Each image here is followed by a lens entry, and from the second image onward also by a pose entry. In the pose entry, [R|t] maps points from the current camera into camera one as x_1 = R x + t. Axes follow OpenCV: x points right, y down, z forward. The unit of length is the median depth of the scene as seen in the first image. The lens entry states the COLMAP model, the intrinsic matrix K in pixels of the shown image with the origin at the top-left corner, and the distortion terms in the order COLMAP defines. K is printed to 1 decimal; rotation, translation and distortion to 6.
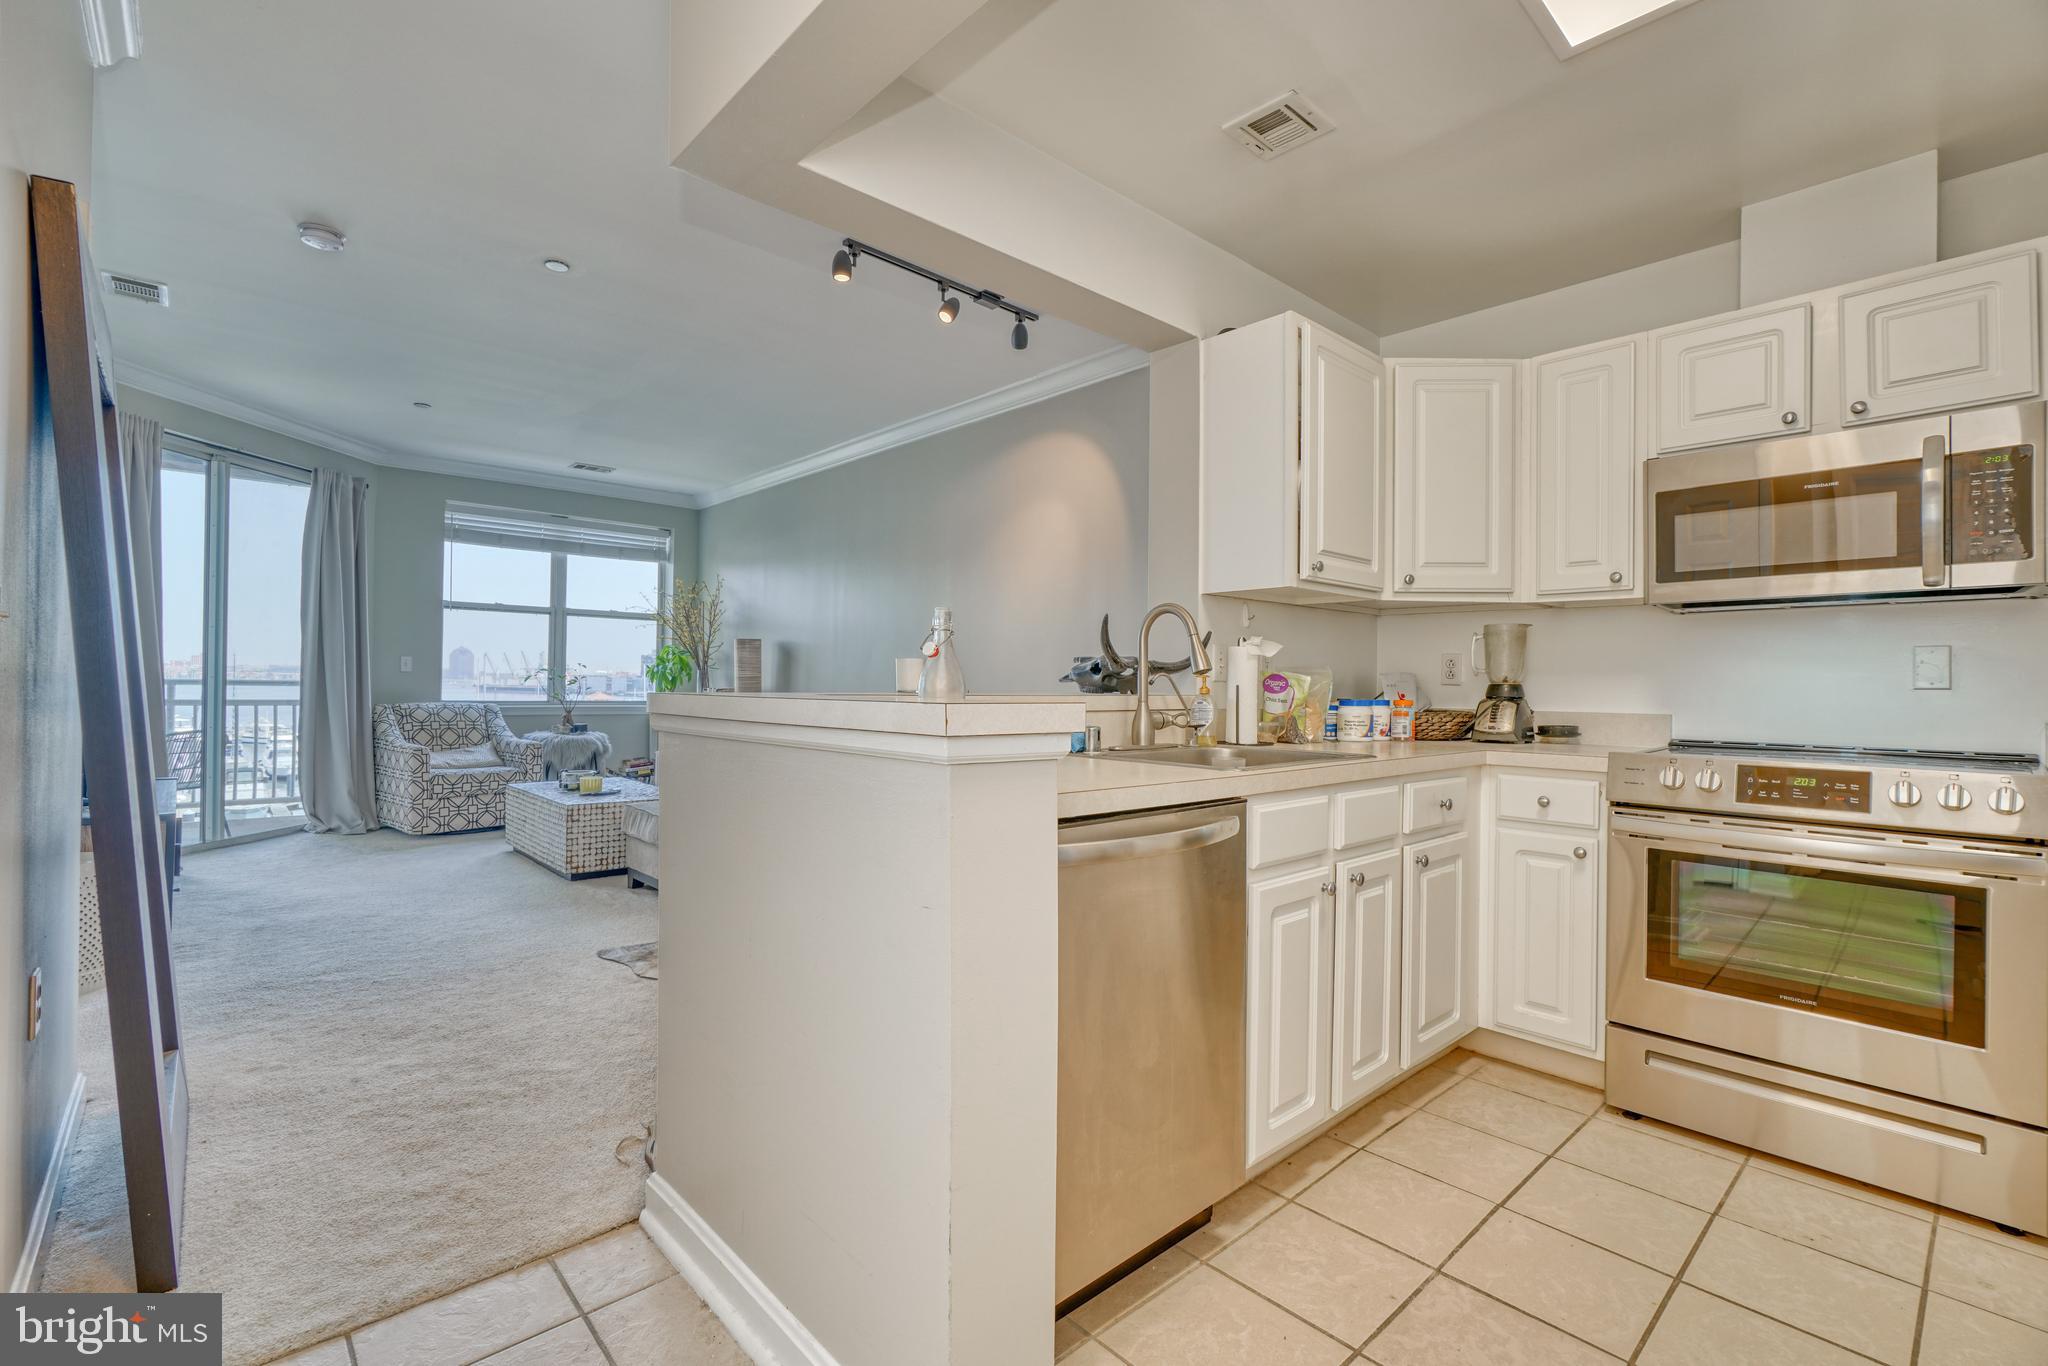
lens RADIAL K [[913.9, 0, 1024.6], [0, 913.9, 686.5], [0, 0, 1]] dist [-0.007000, 0.000489]
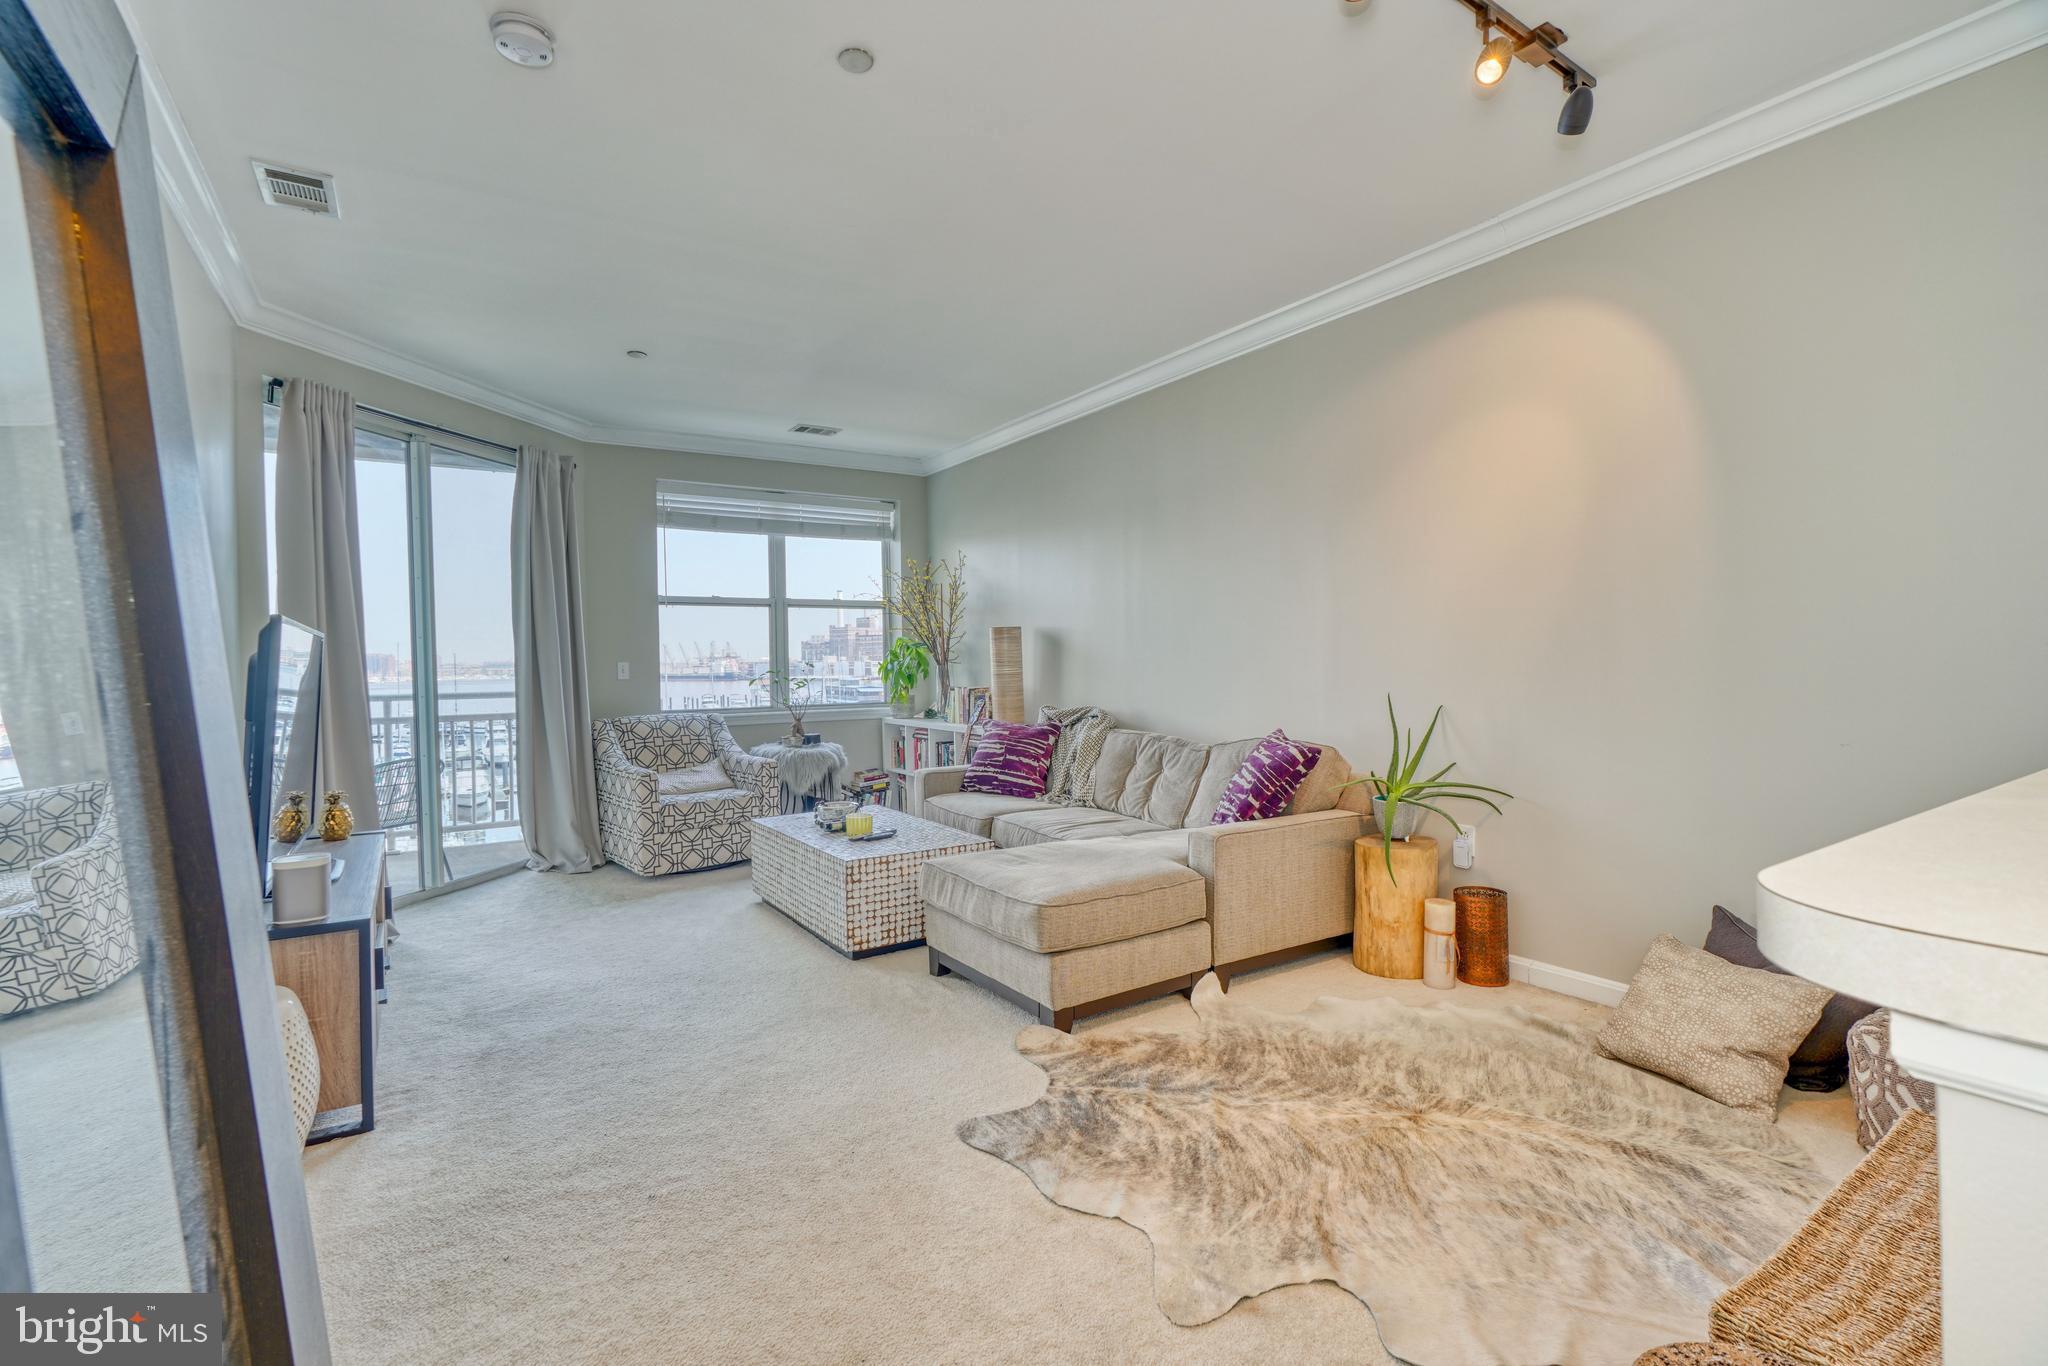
lens RADIAL K [[913.9, 0, 1023.2], [0, 913.9, 685.4], [0, 0, 1]] dist [-0.007000, 0.000489]
pose [[0.986997, -0.027160, -0.158428, -0.167768], [0.031346, 0.999221, 0.023980, -0.020032], [0.157654, -0.028634, 0.987079, 0.204076]]
